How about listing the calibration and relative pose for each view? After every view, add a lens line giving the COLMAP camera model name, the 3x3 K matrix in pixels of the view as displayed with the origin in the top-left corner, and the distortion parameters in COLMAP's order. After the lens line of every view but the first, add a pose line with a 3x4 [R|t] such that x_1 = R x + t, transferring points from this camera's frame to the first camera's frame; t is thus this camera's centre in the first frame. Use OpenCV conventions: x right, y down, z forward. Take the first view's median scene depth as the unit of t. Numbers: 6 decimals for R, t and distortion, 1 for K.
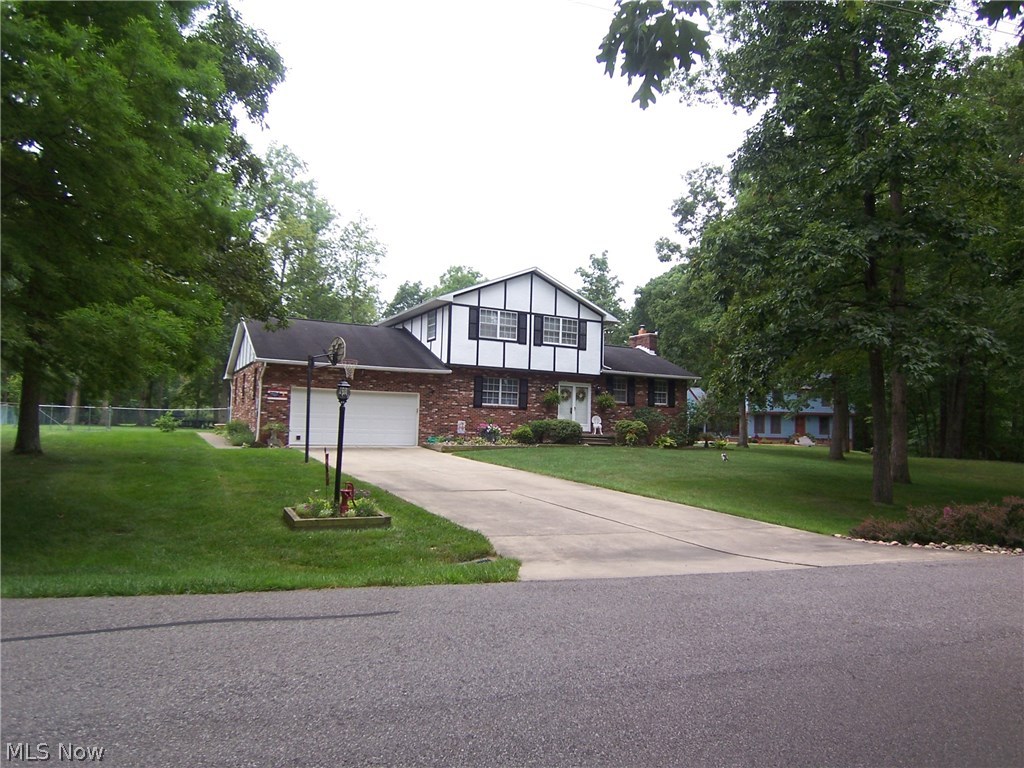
lens RADIAL K [[691.6, 0, 511.2], [0, 691.6, 389.8], [0, 0, 1]] dist [0.010659, -0.000153]
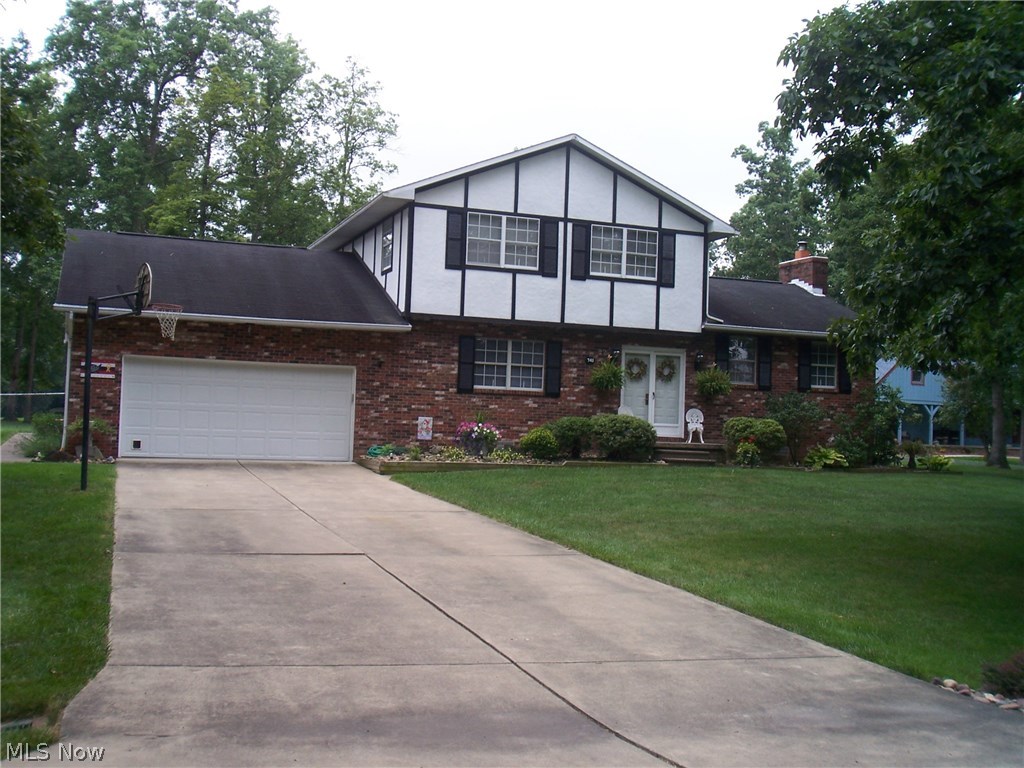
lens RADIAL K [[1167.0, 0, 512.8], [0, 1167.0, 374.7], [0, 0, 1]] dist [-0.021684, 0.000000]
pose [[0.990909, 0.000566, -0.134530, 0.108209], [0.000607, 0.999962, 0.008681, 0.003188], [0.134530, -0.008684, 0.990872, 0.082125]]
